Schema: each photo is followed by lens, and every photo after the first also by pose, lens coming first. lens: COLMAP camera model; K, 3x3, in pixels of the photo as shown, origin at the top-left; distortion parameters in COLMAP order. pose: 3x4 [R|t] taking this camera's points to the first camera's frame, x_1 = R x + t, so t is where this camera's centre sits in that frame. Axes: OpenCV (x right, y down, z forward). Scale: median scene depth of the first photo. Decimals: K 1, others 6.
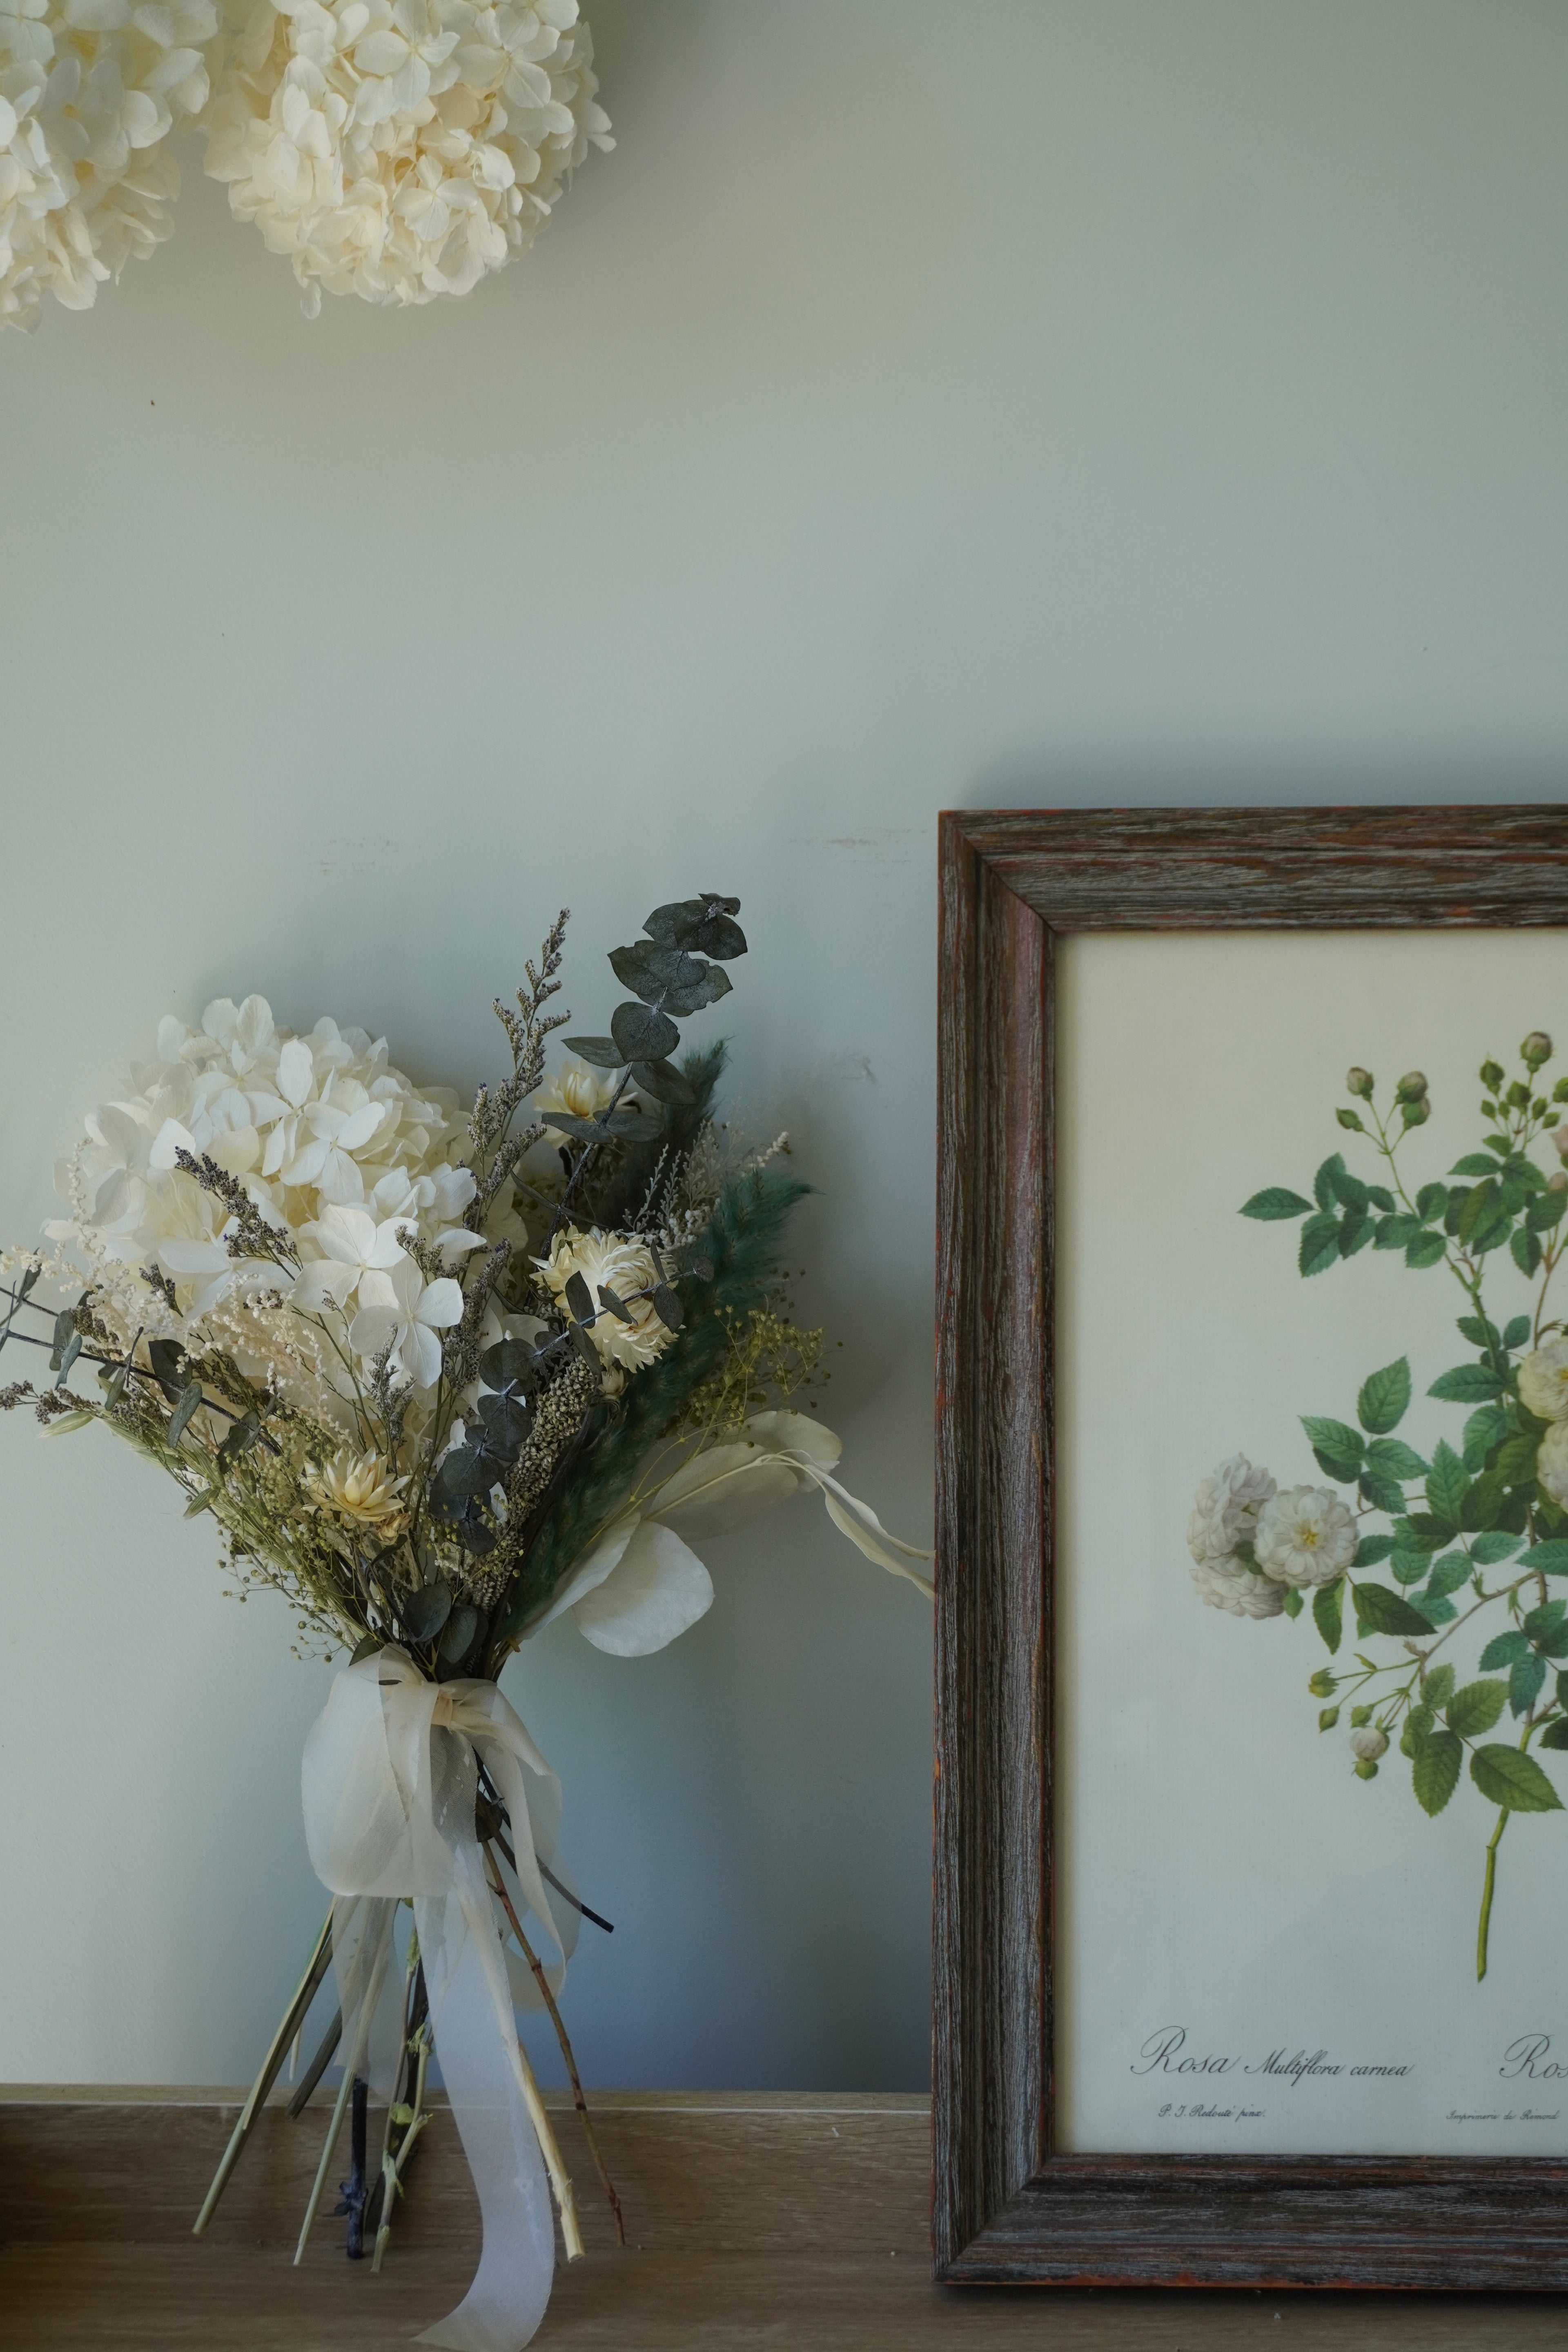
lens RADIAL K [[3997.6, 0, 885.1], [0, 3997.6, 1182.7], [0, 0, 1]] dist [0.009382, 0.106221]
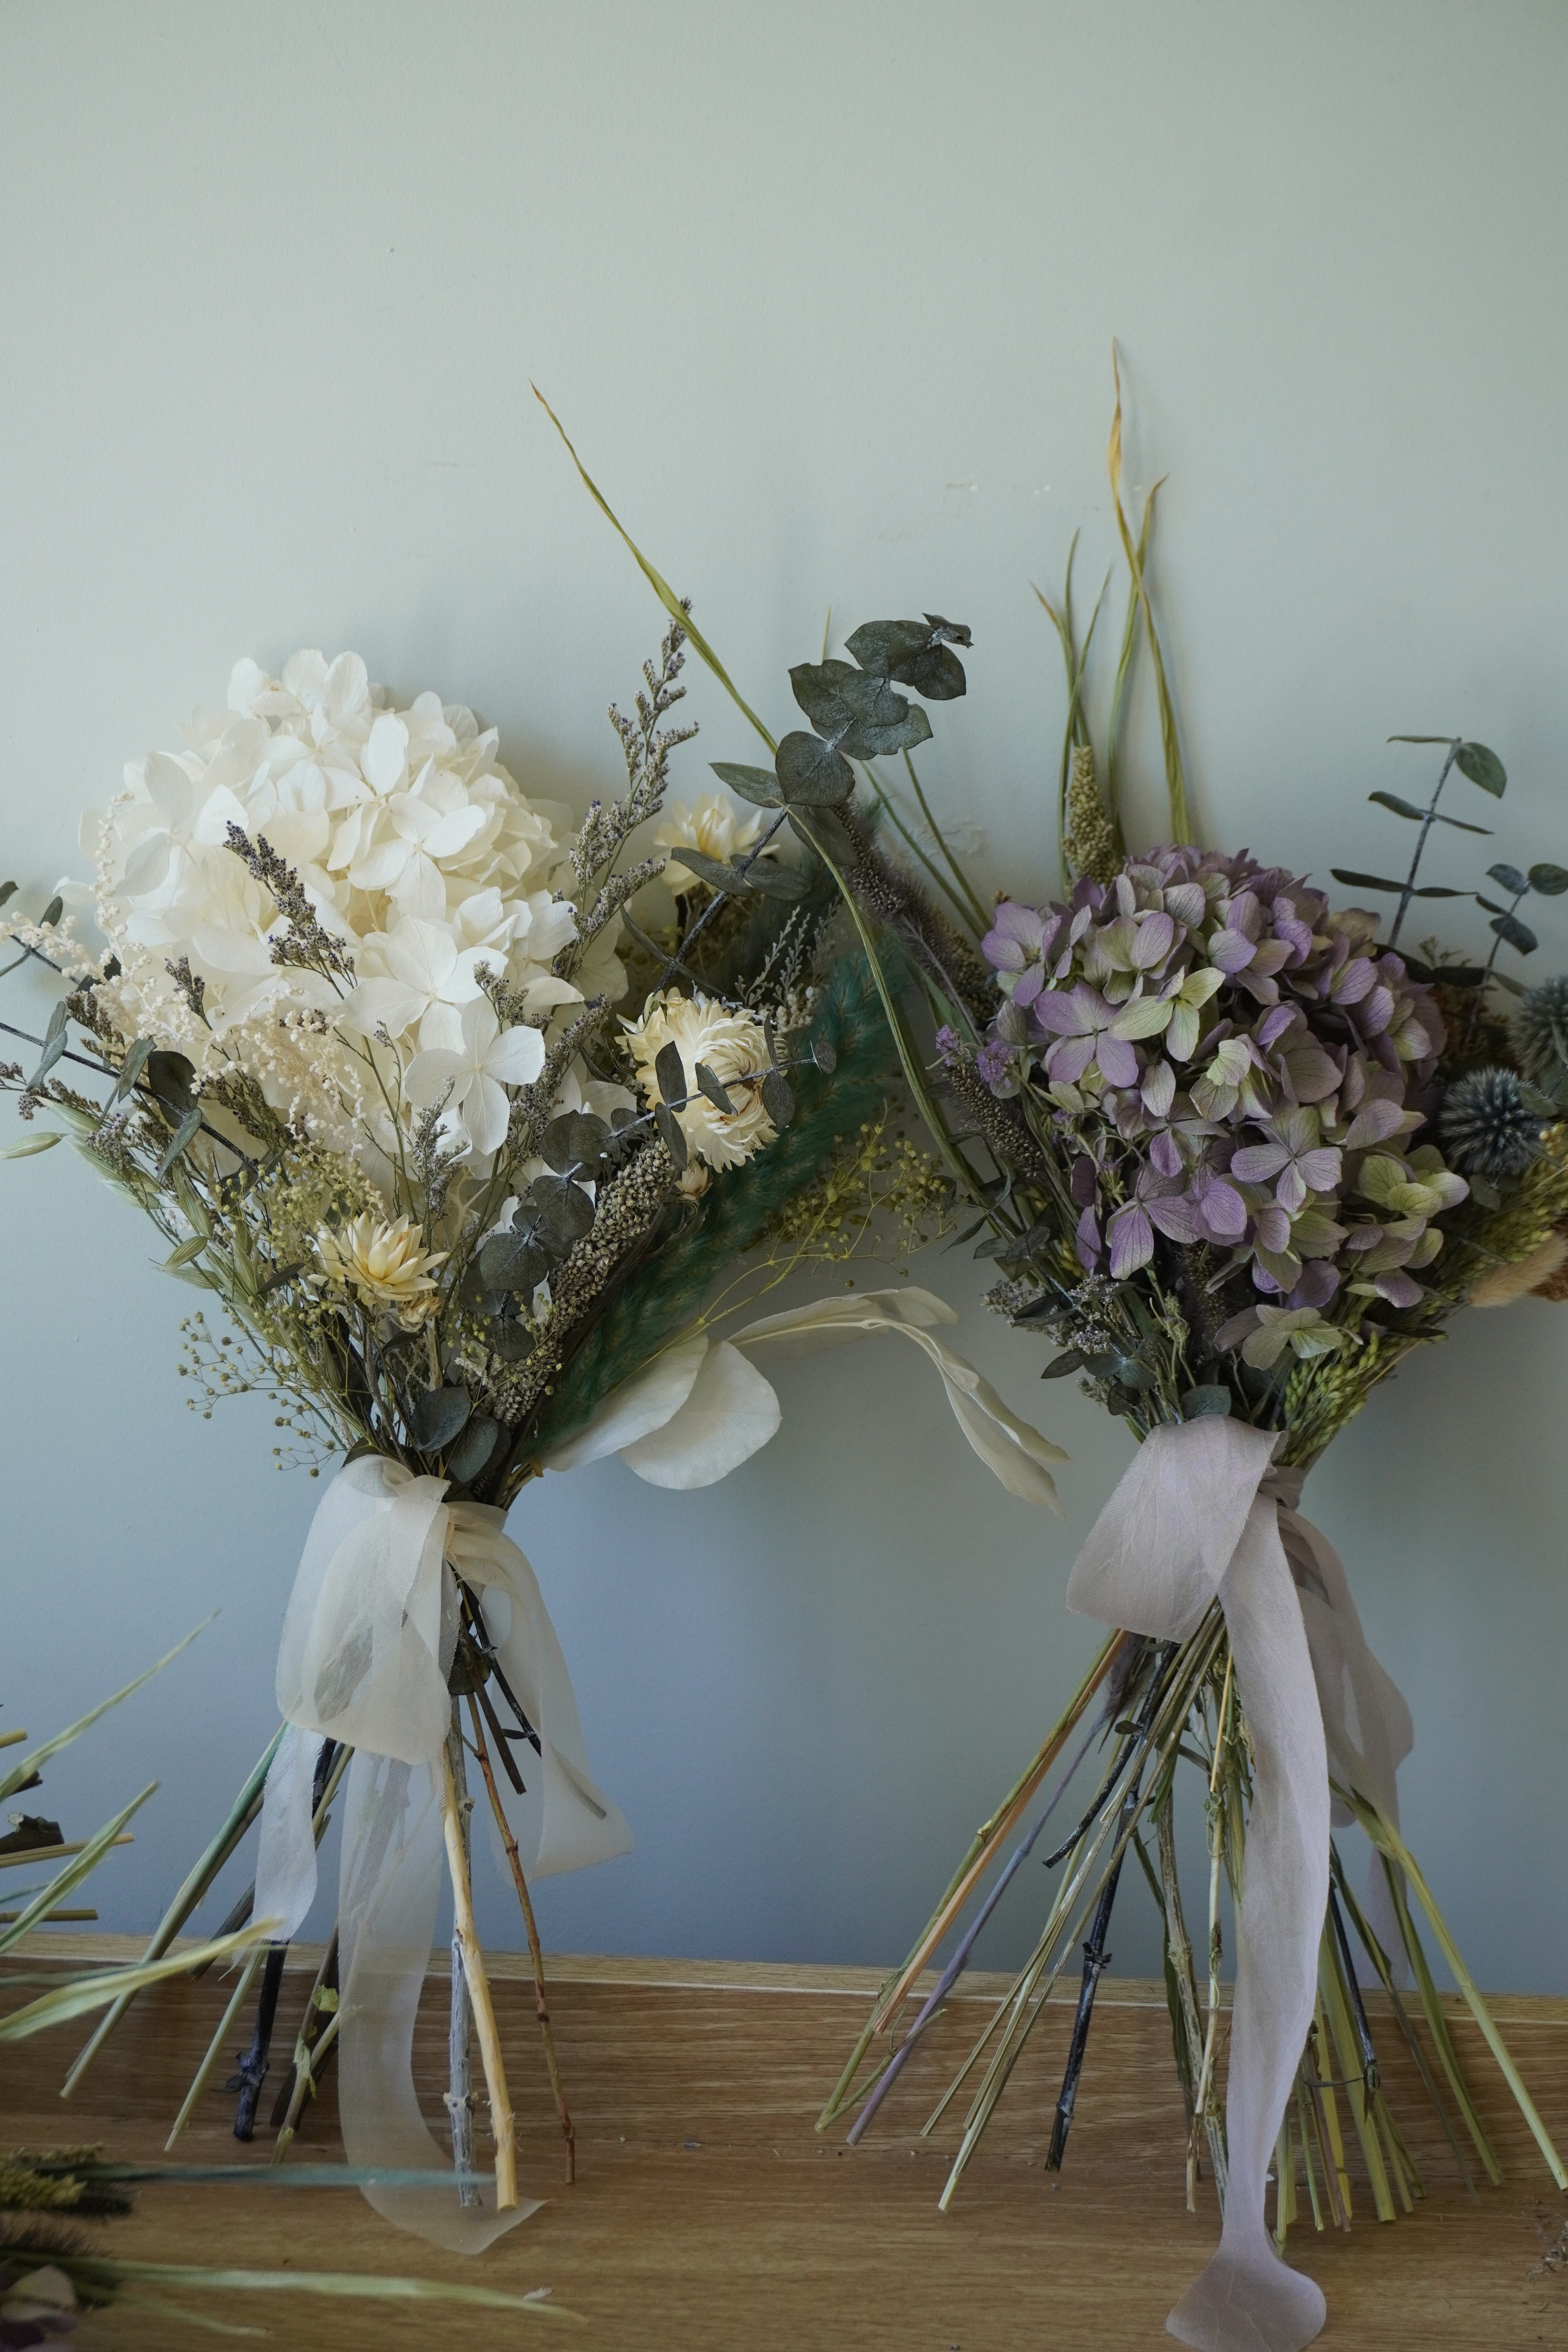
lens RADIAL K [[3448.2, 0, 784.0], [0, 3448.2, 1176.0], [0, 0, 1]] dist [-0.002710, -0.017798]
pose [[0.987108, 0.159728, -0.010244, -0.044529], [-0.158498, 0.984402, 0.076362, -0.009118], [0.022281, -0.073754, 0.997028, 0.282888]]
